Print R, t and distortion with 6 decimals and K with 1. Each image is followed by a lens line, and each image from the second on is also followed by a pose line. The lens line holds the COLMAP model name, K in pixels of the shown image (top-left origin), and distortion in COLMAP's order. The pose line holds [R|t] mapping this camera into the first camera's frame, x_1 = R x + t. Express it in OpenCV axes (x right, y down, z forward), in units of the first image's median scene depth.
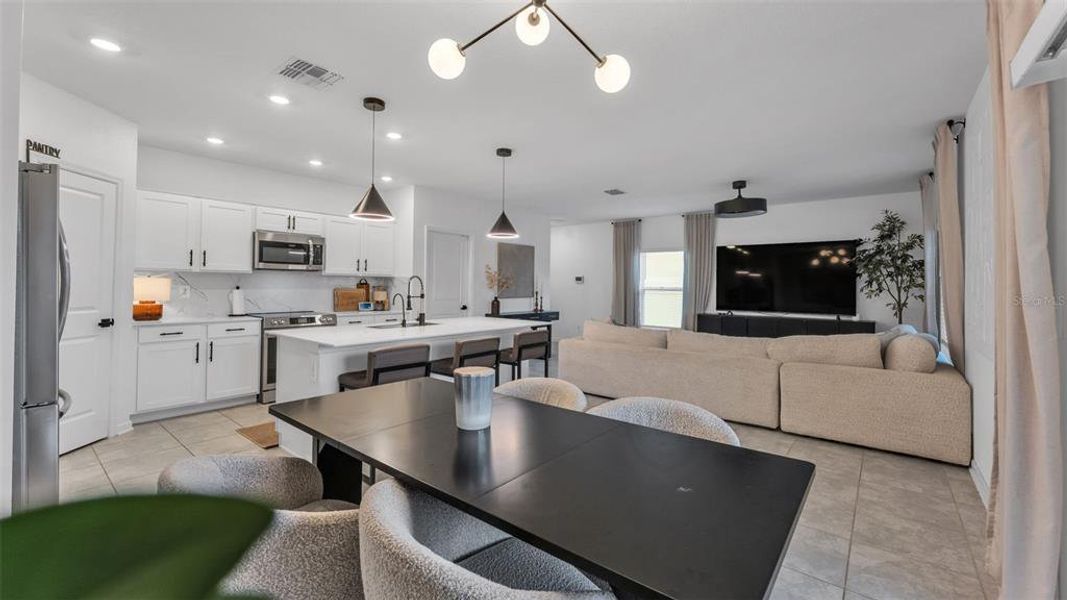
lens RADIAL K [[431.6, 0, 531.6], [0, 431.6, 281.5], [0, 0, 1]] dist [-0.001718, -0.000095]
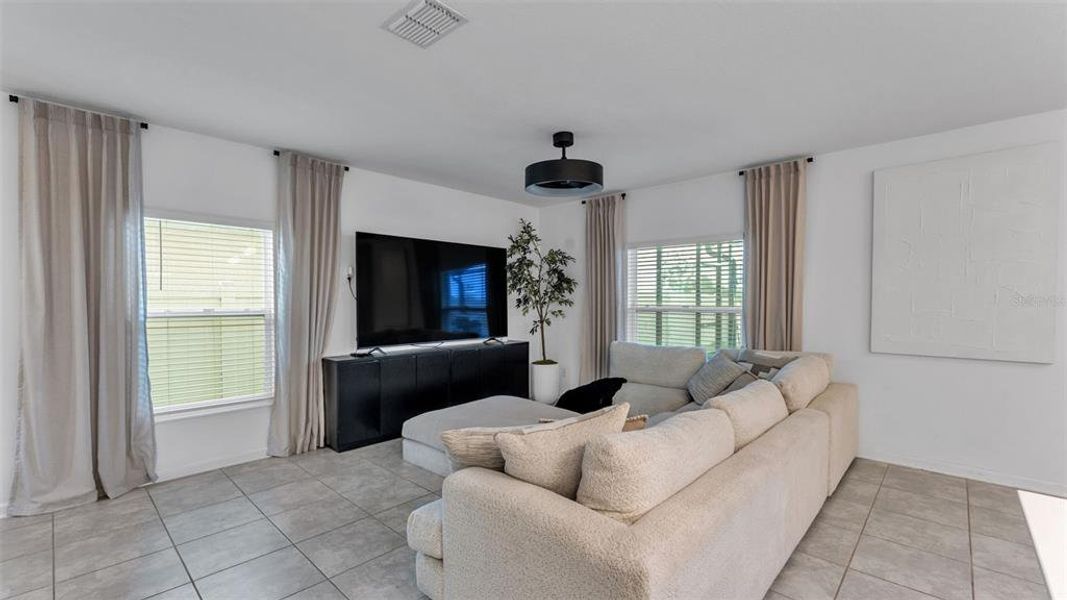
lens RADIAL K [[446.1, 0, 533.6], [0, 446.1, 303.3], [0, 0, 1]] dist [0.000647, -0.000617]
pose [[0.065319, -0.017982, 0.997702, -0.174639], [-0.005723, 0.999814, 0.018395, -0.004545], [-0.997848, -0.006911, 0.065204, 1.131242]]
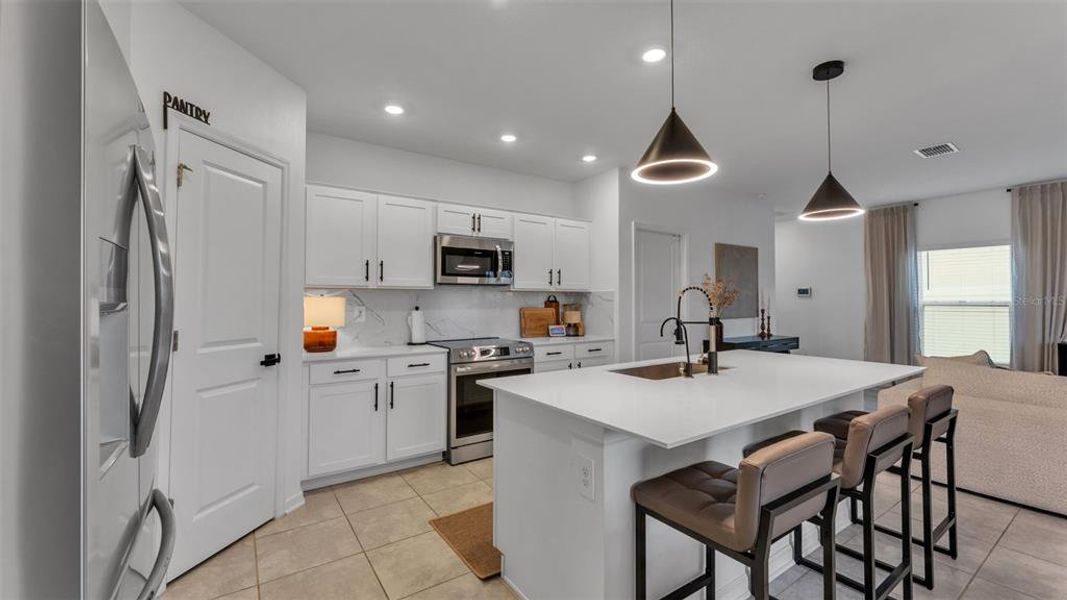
lens RADIAL K [[431.6, 0, 533.3], [0, 431.6, 292.2], [0, 0, 1]] dist [-0.001718, -0.000095]
pose [[0.960108, -0.018127, -0.279040, -0.252066], [0.014380, 0.999777, -0.015468, 0.000117], [0.279258, 0.010839, 0.960155, 0.298009]]
